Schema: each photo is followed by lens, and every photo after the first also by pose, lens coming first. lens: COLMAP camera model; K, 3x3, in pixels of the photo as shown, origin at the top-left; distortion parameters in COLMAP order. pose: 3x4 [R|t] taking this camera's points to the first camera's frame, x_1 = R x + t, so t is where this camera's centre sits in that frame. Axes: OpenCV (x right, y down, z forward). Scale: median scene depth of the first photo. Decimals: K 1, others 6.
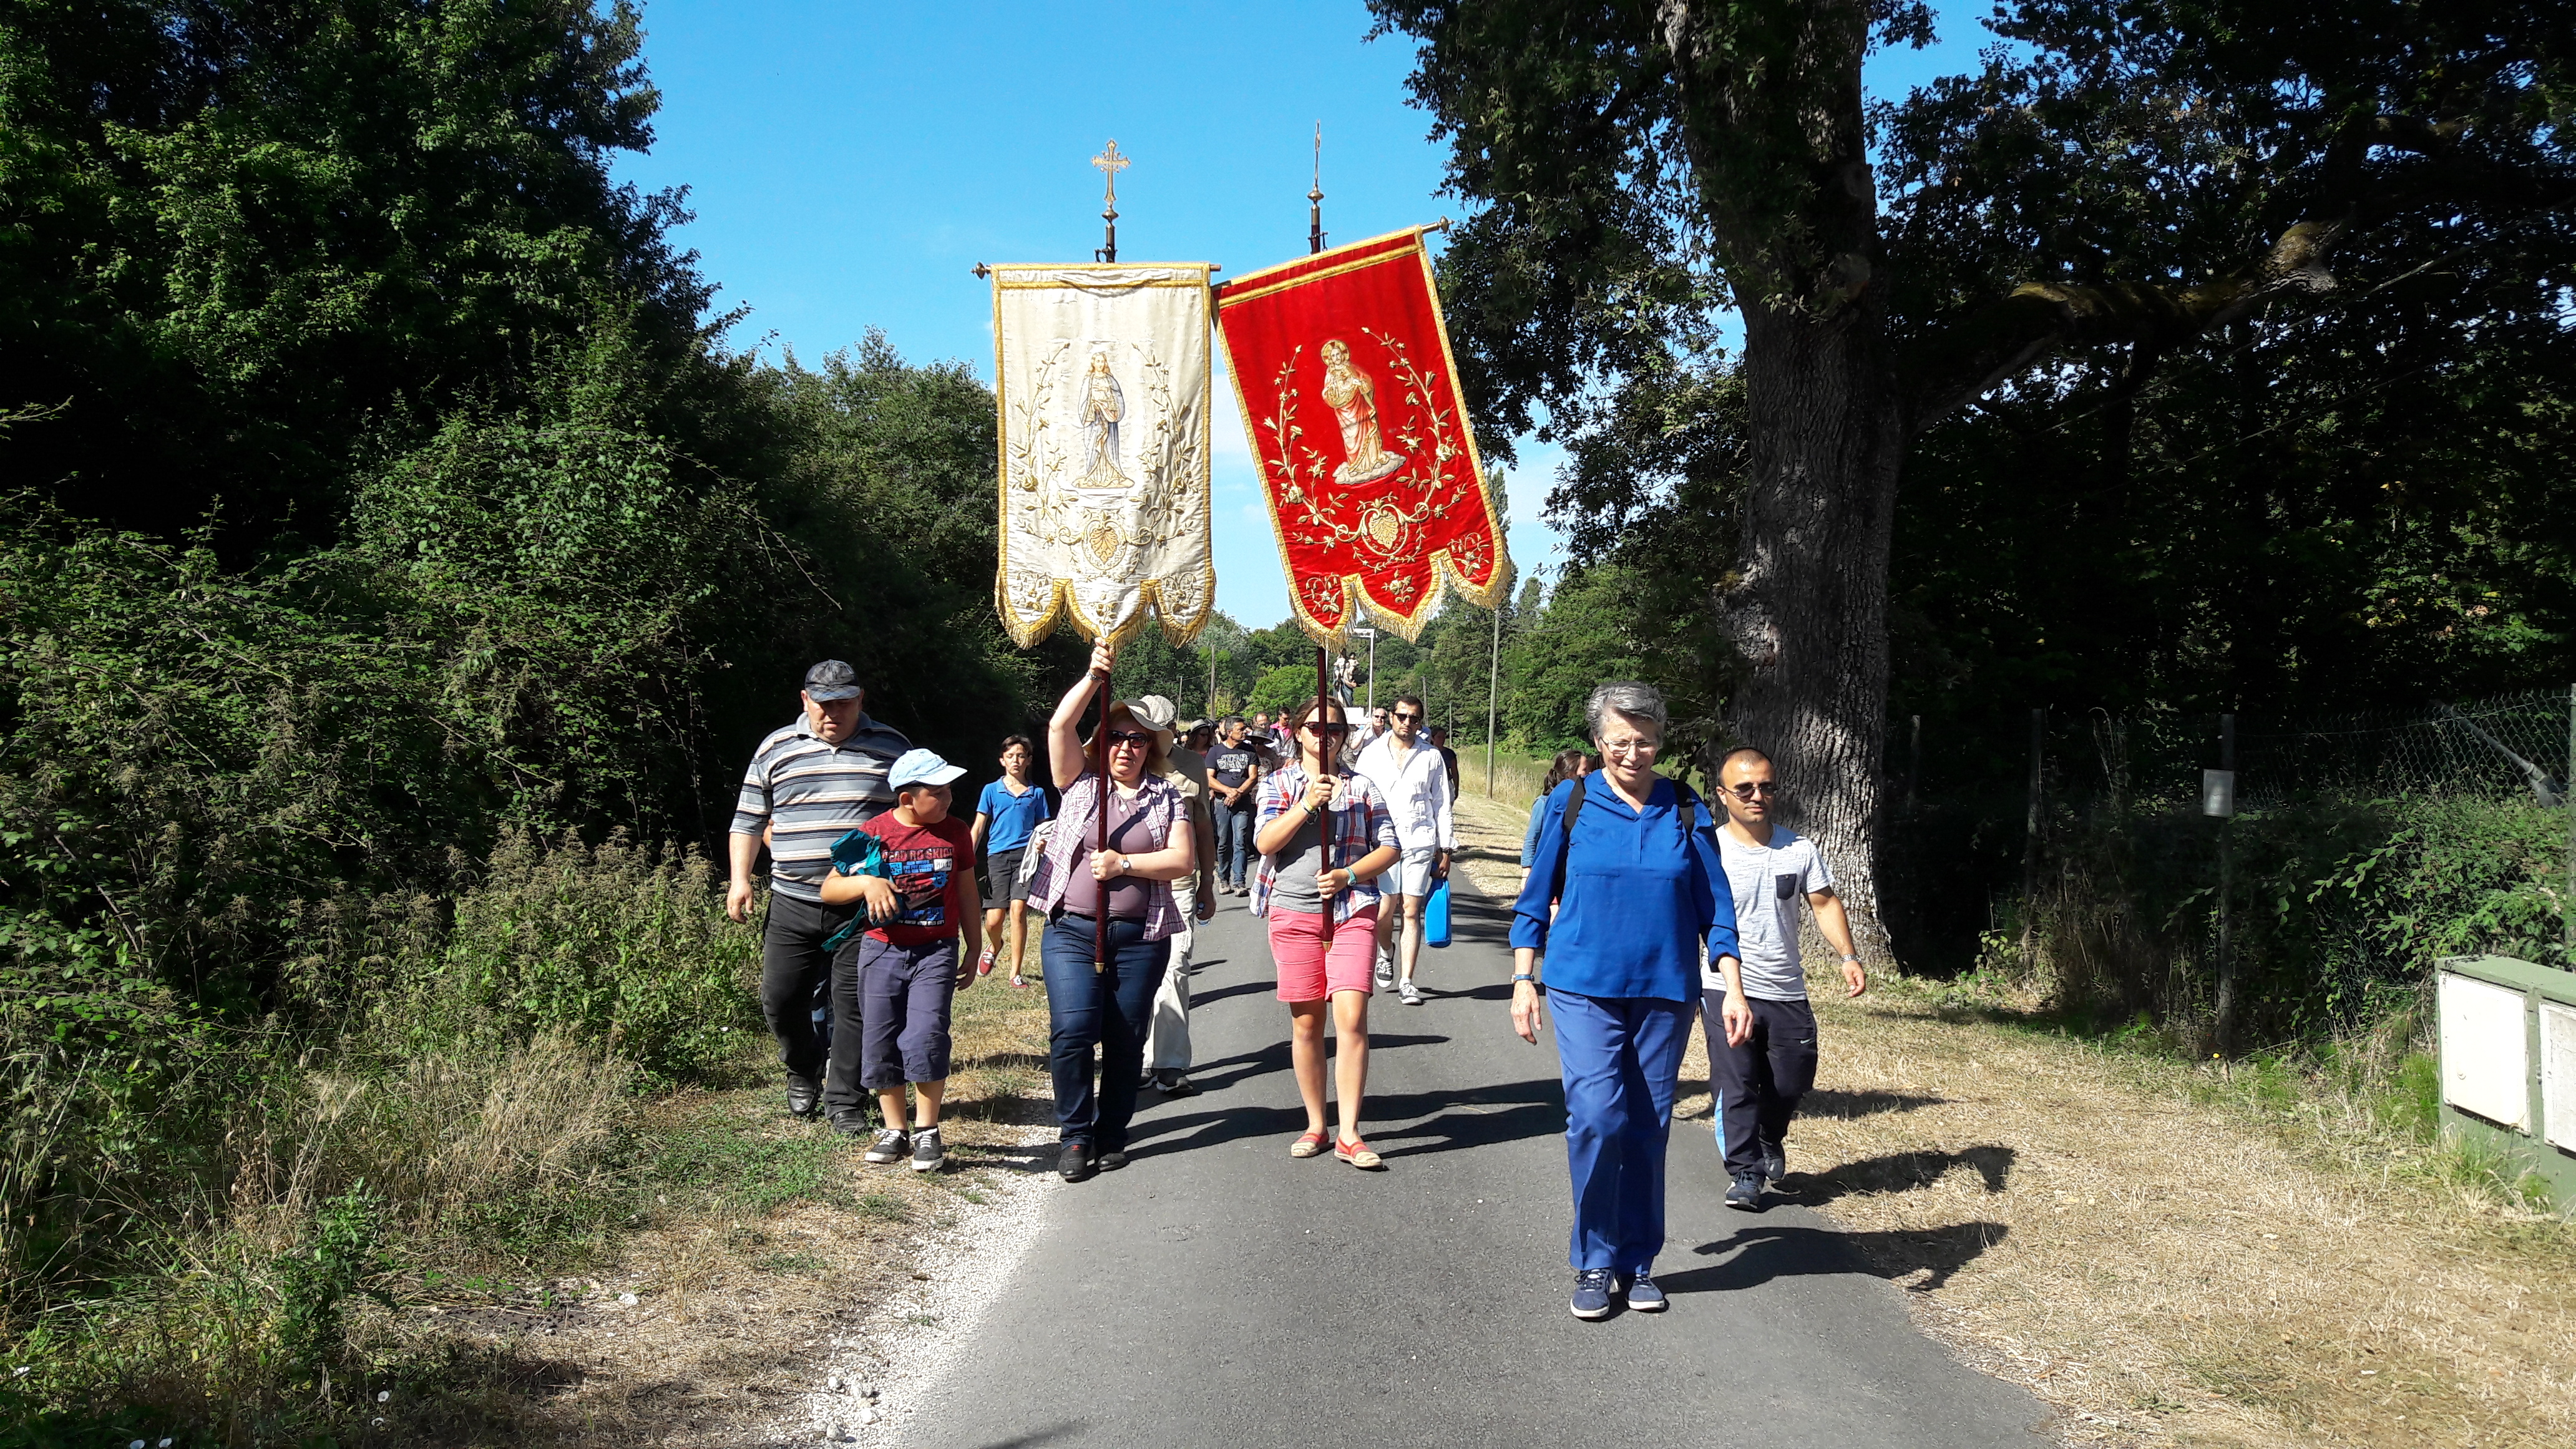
lens RADIAL K [[2047.0, 0, 1288.0], [0, 2047.0, 724.5], [0, 0, 1]] dist [0.070200, -0.090163]
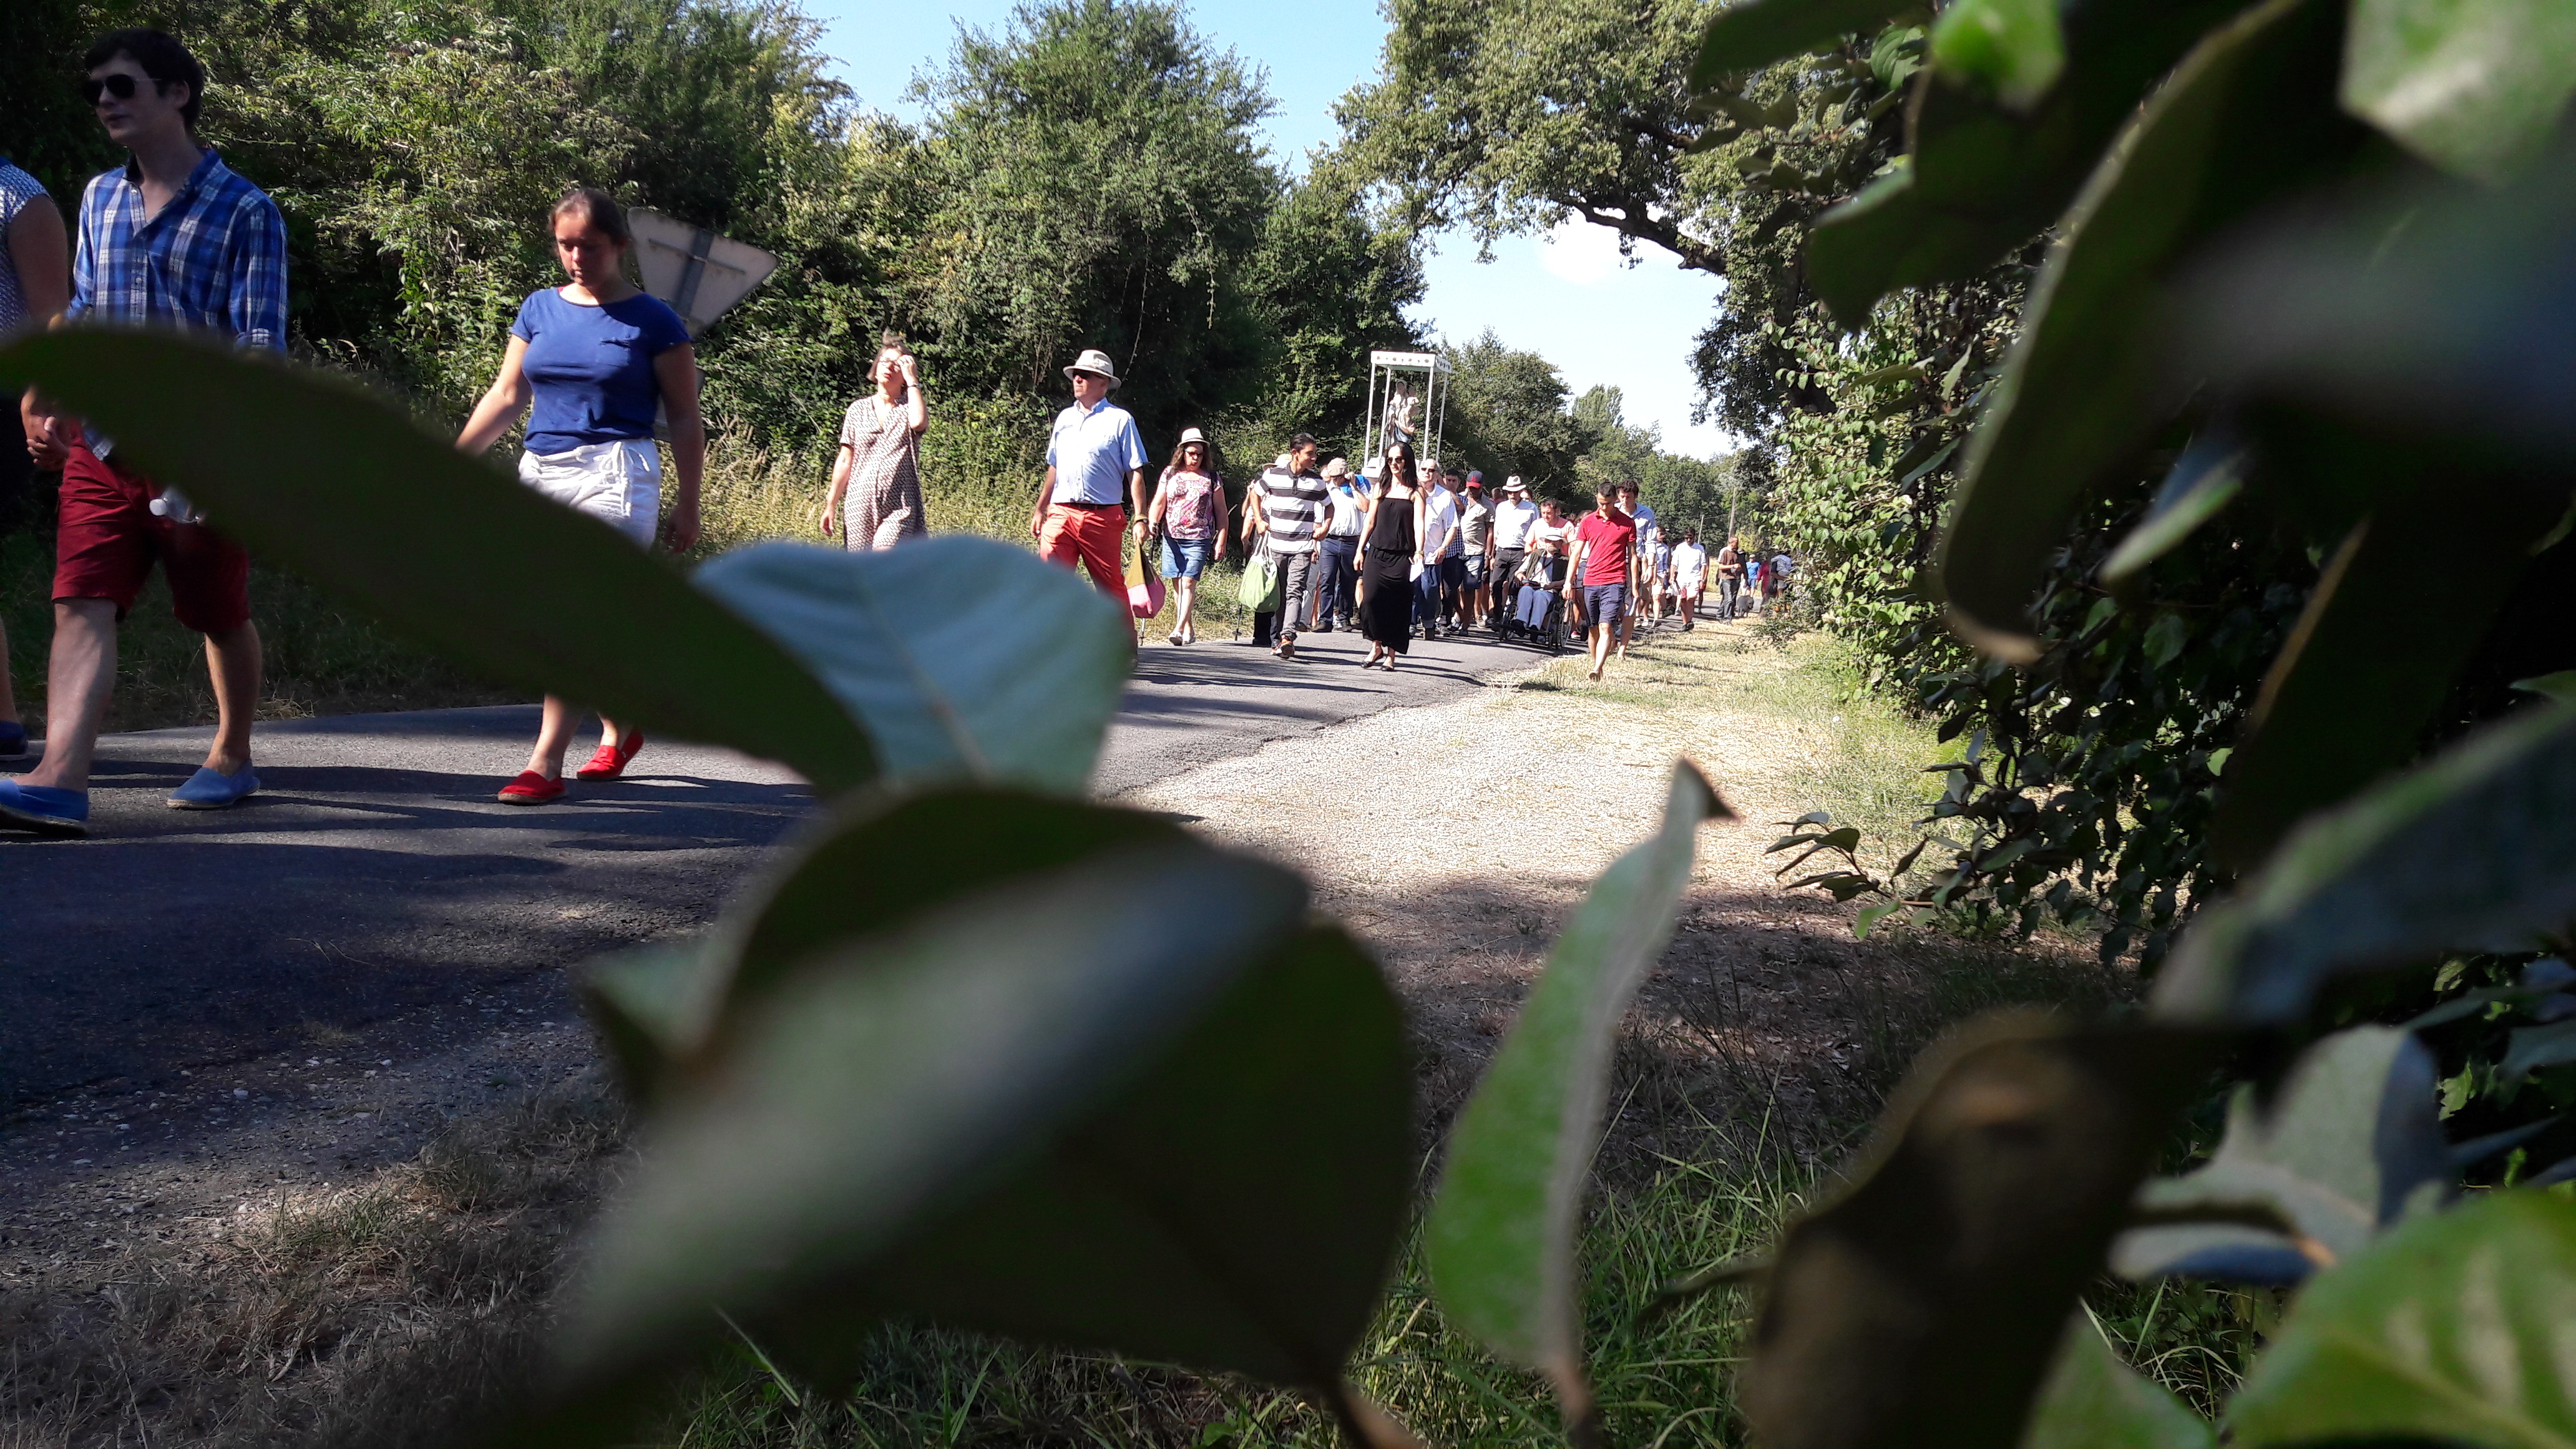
lens RADIAL K [[2047.0, 0, 1288.0], [0, 2047.0, 724.5], [0, 0, 1]] dist [0.070200, -0.090163]
pose [[0.964213, 0.090729, -0.249121, 0.315931], [-0.069507, 0.993263, 0.092718, 0.022365], [0.255855, -0.072084, 0.964024, -2.278650]]
